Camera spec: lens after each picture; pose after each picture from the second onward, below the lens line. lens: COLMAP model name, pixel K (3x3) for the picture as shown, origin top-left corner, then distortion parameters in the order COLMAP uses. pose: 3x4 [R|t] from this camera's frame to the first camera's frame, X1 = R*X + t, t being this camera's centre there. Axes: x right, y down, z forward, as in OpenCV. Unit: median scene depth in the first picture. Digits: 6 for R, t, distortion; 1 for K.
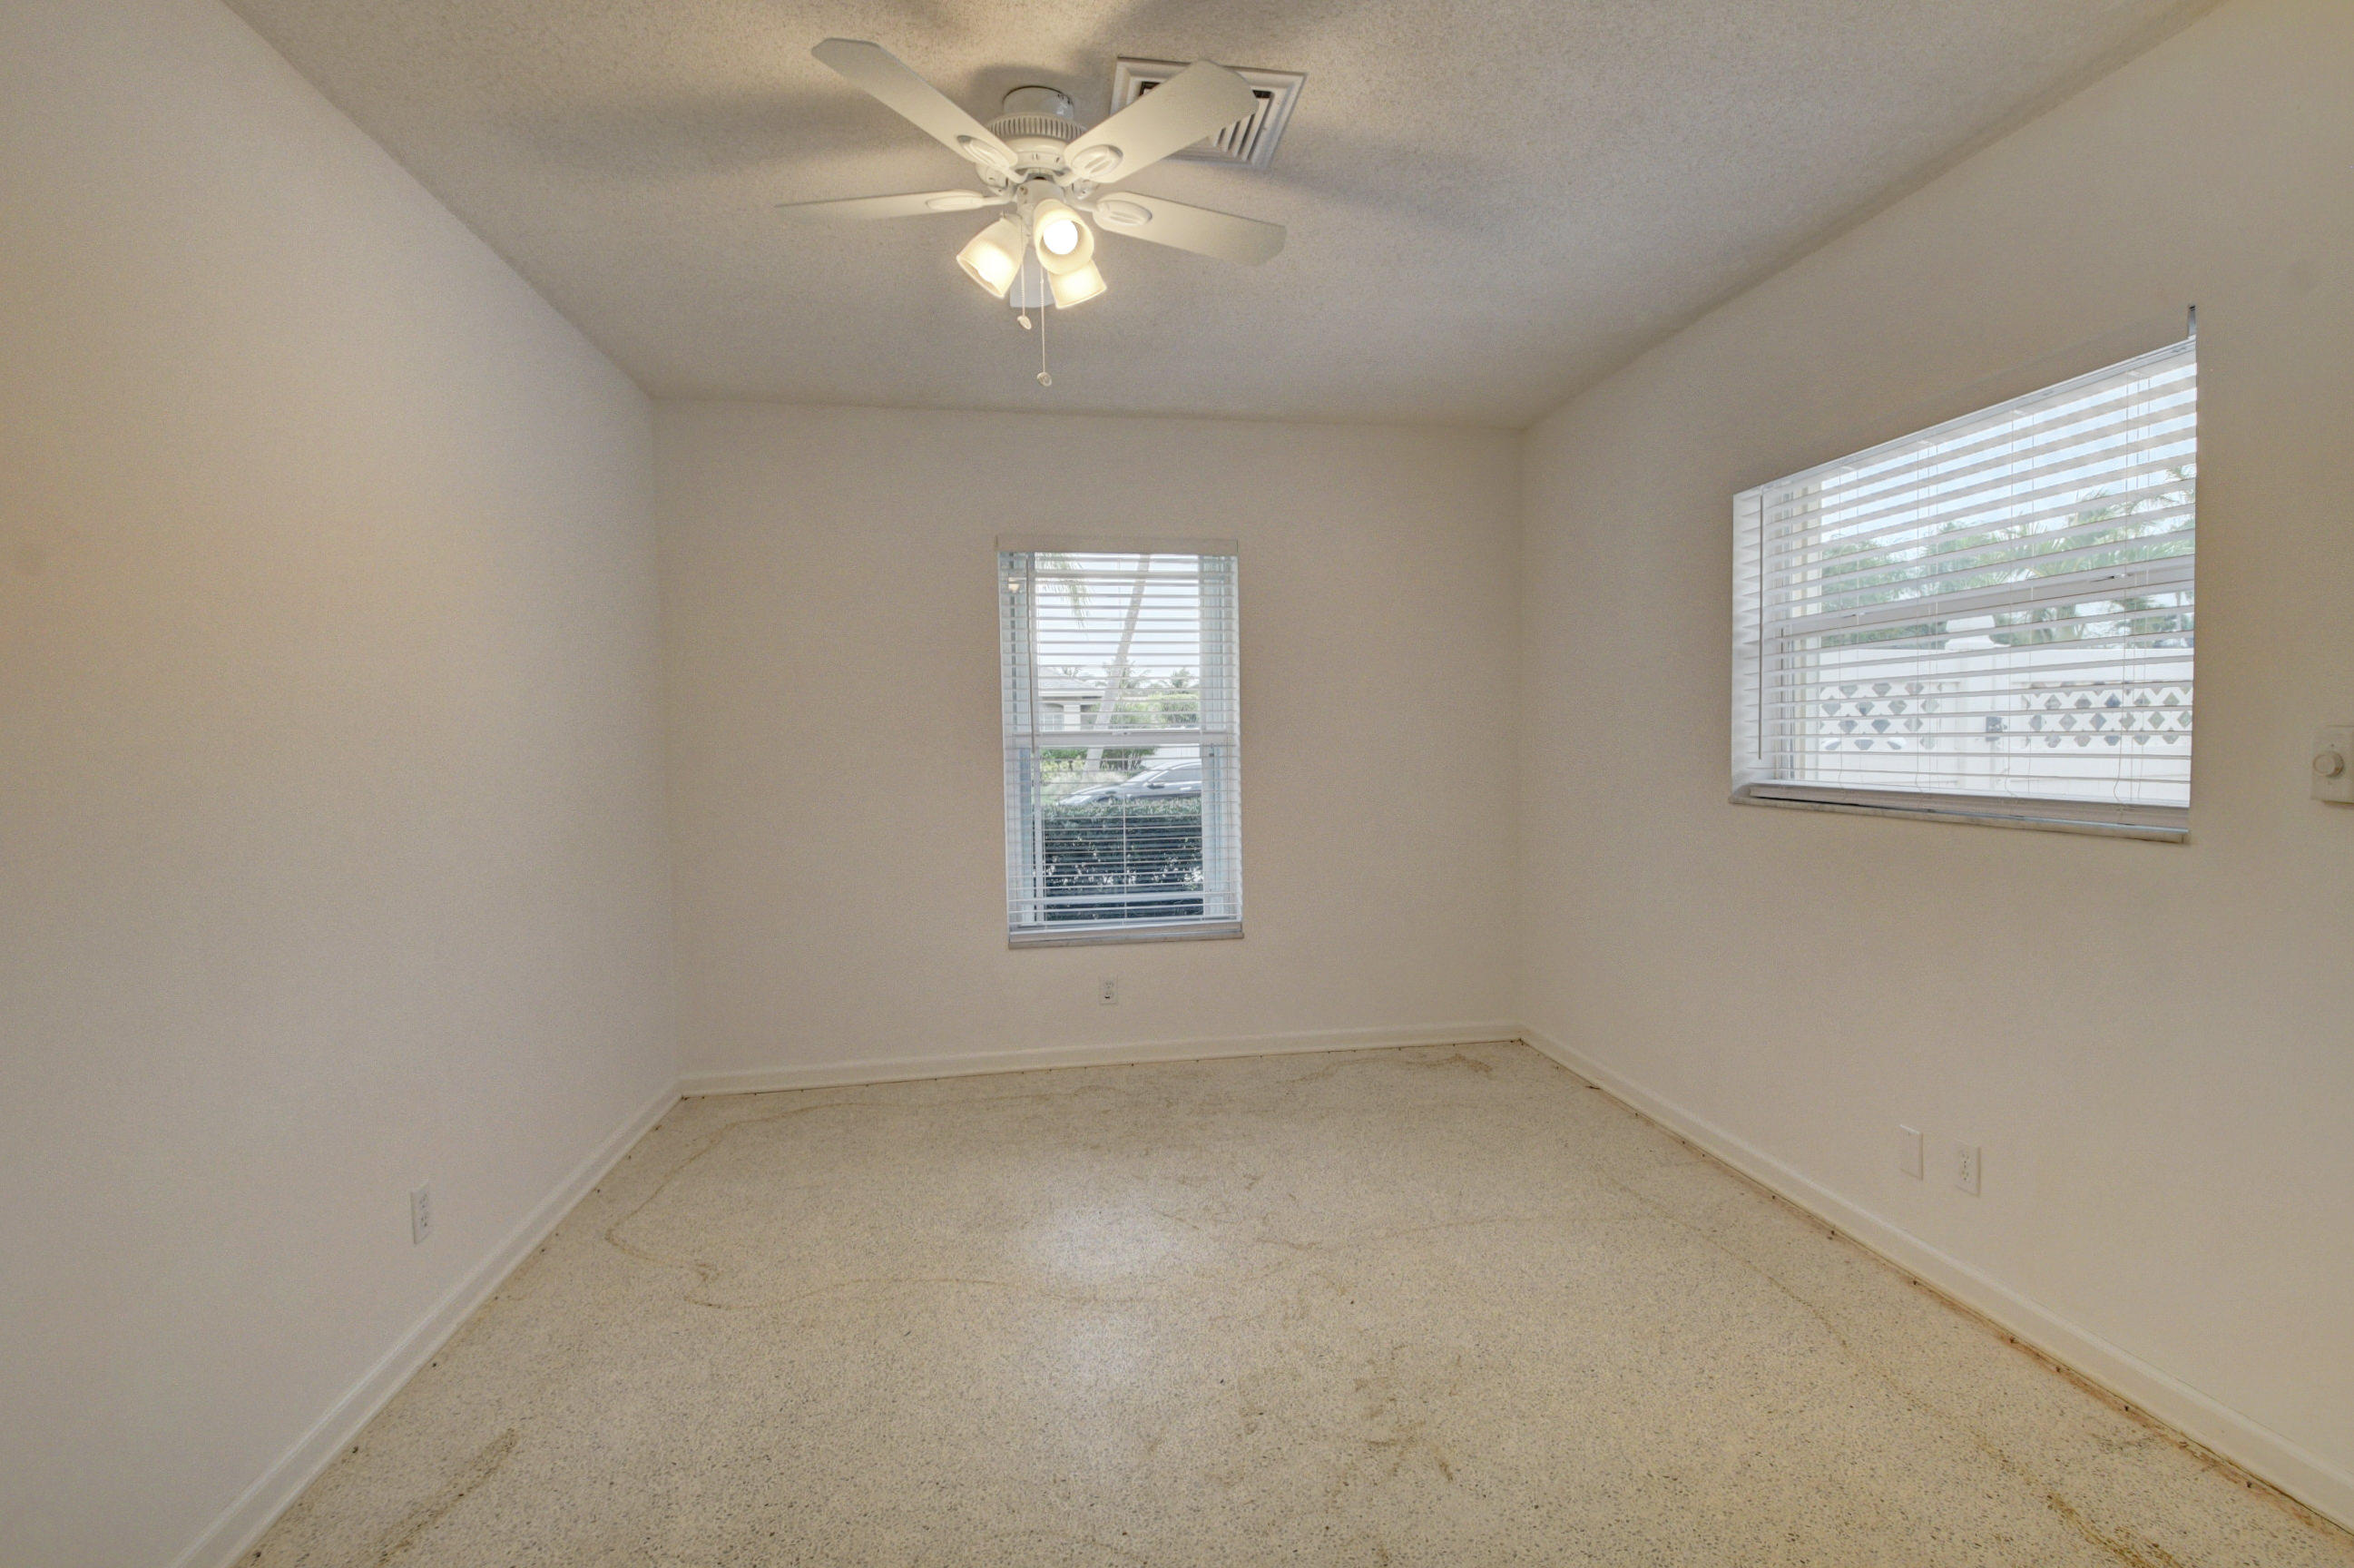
lens RADIAL K [[1095.1, 0, 1177.0], [0, 1095.1, 784.0], [0, 0, 1]] dist [0.037150, -0.042219]
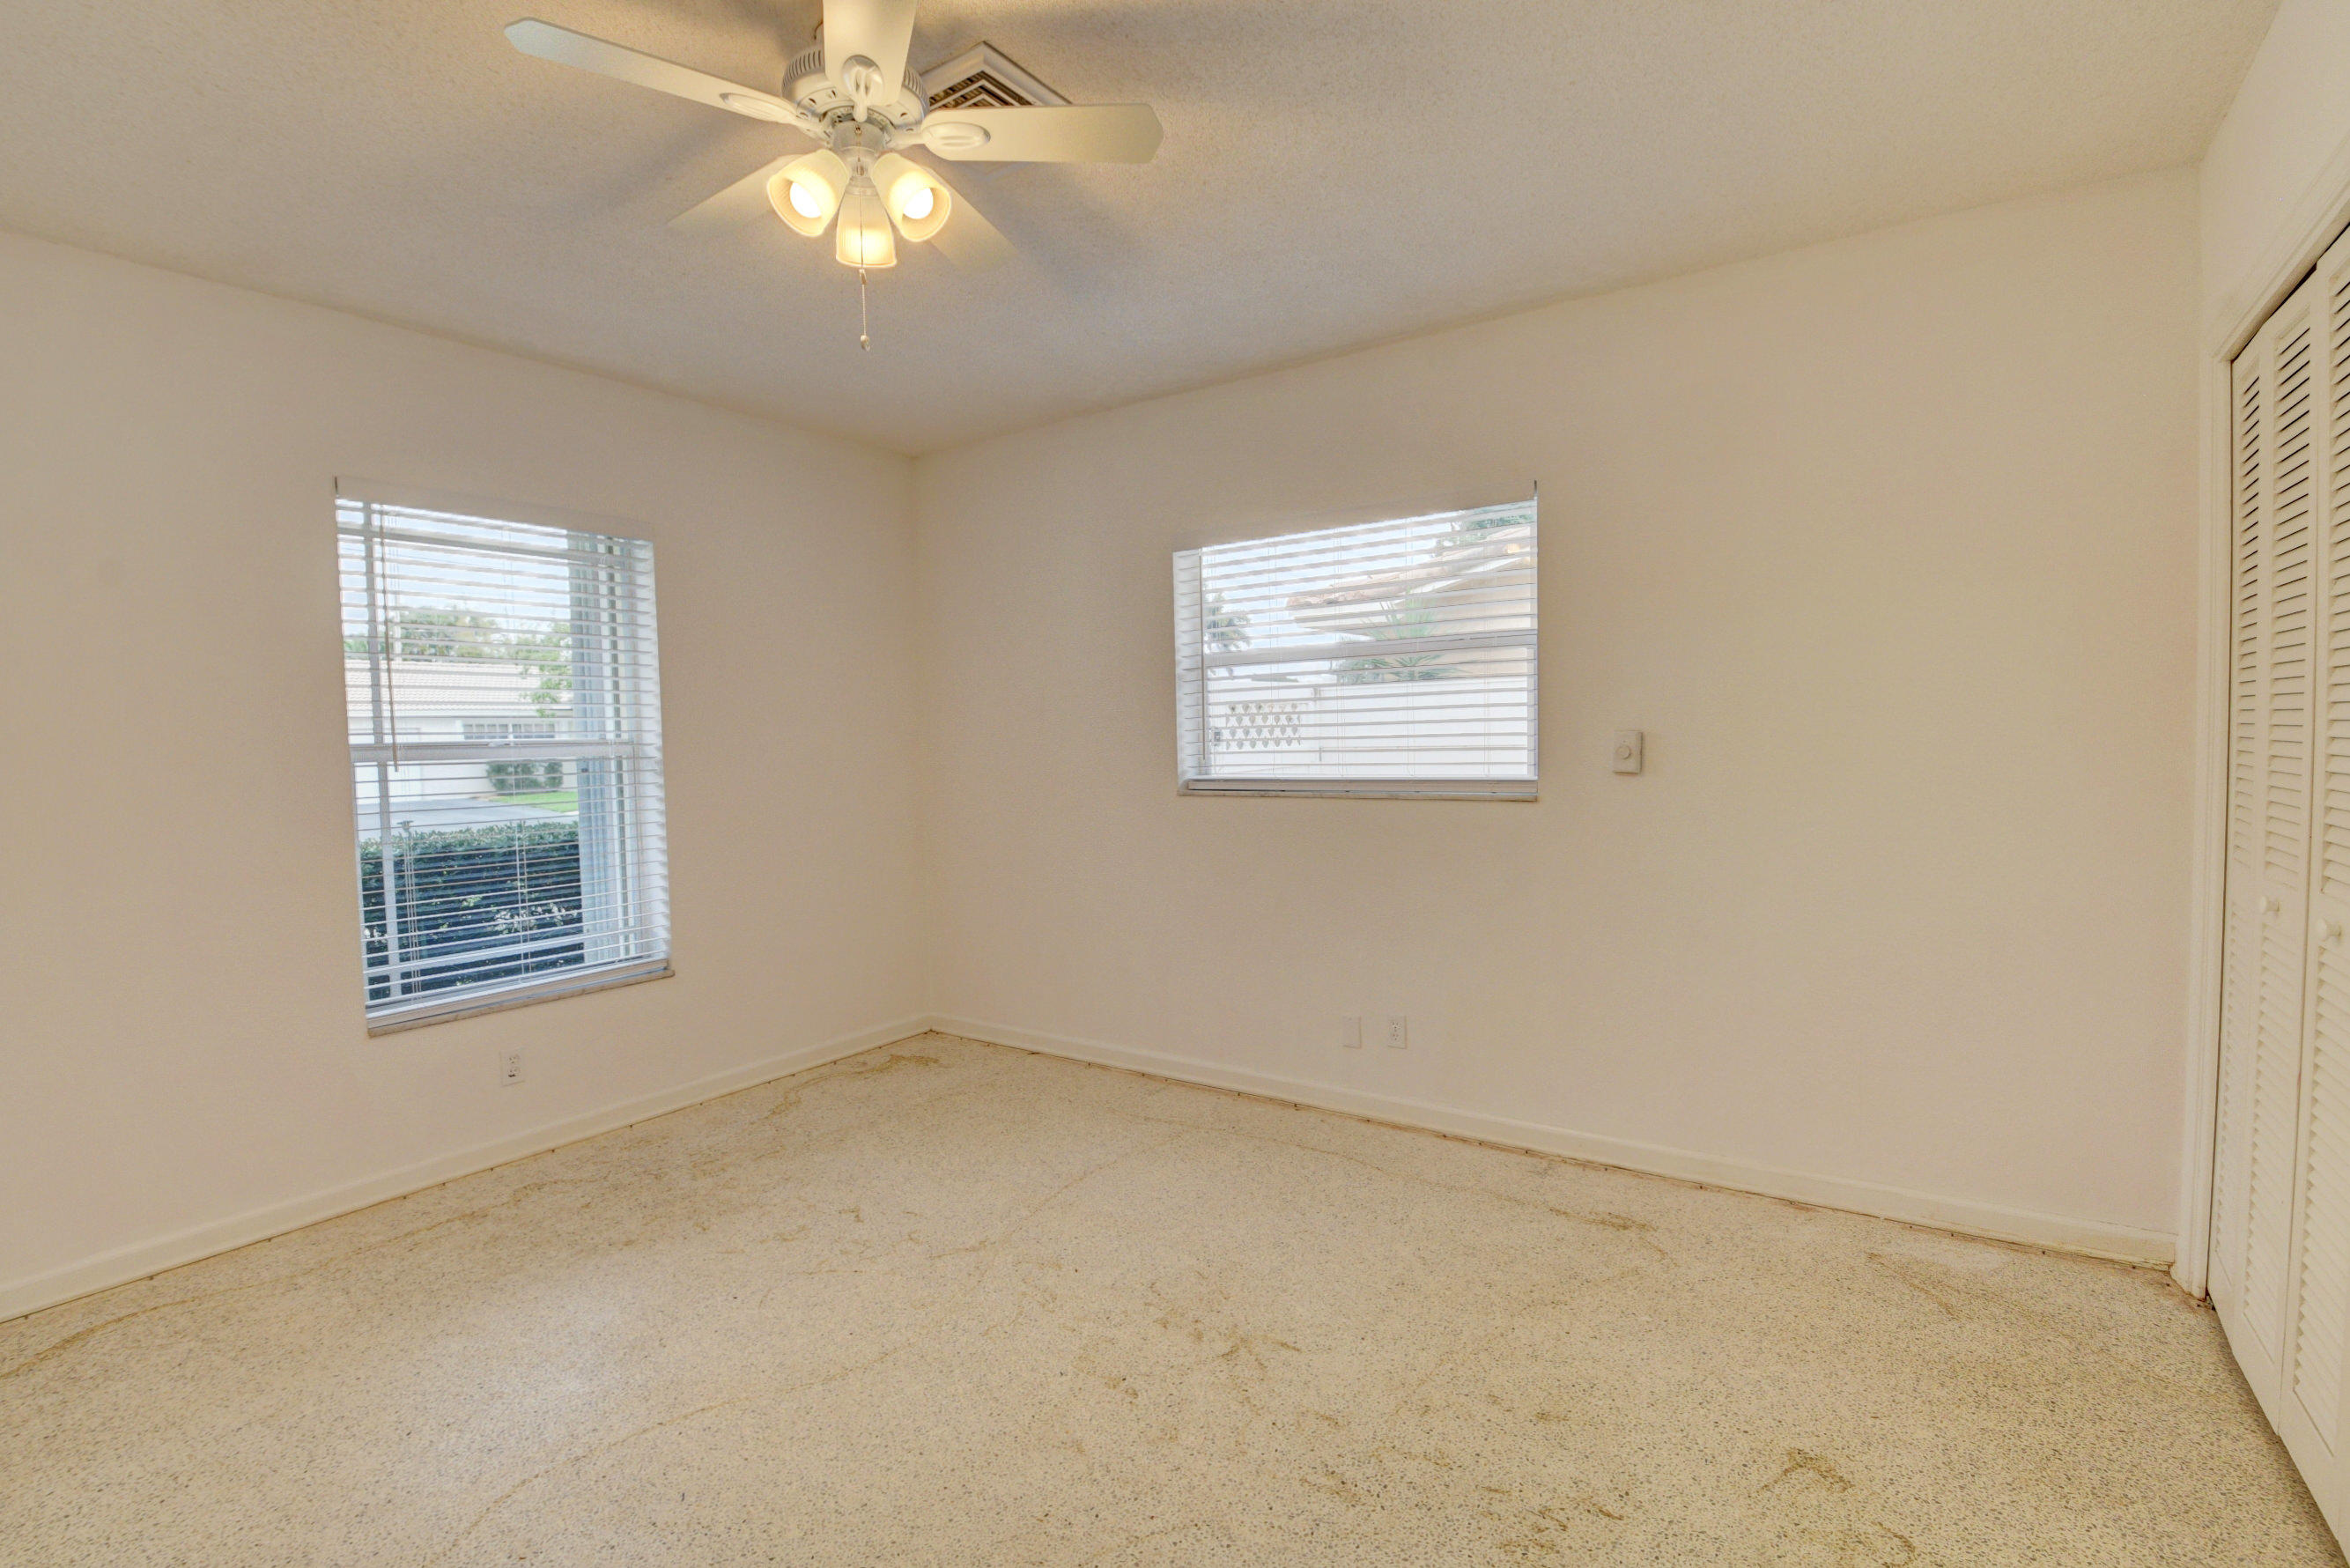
lens RADIAL K [[1069.8, 0, 1175.0], [0, 1069.8, 784.0], [0, 0, 1]] dist [0.028079, -0.038776]
pose [[0.706209, -0.032443, 0.707260, -0.348972], [0.041604, 0.999125, 0.004290, -0.001055], [-0.706780, 0.026395, 0.706941, 0.129419]]
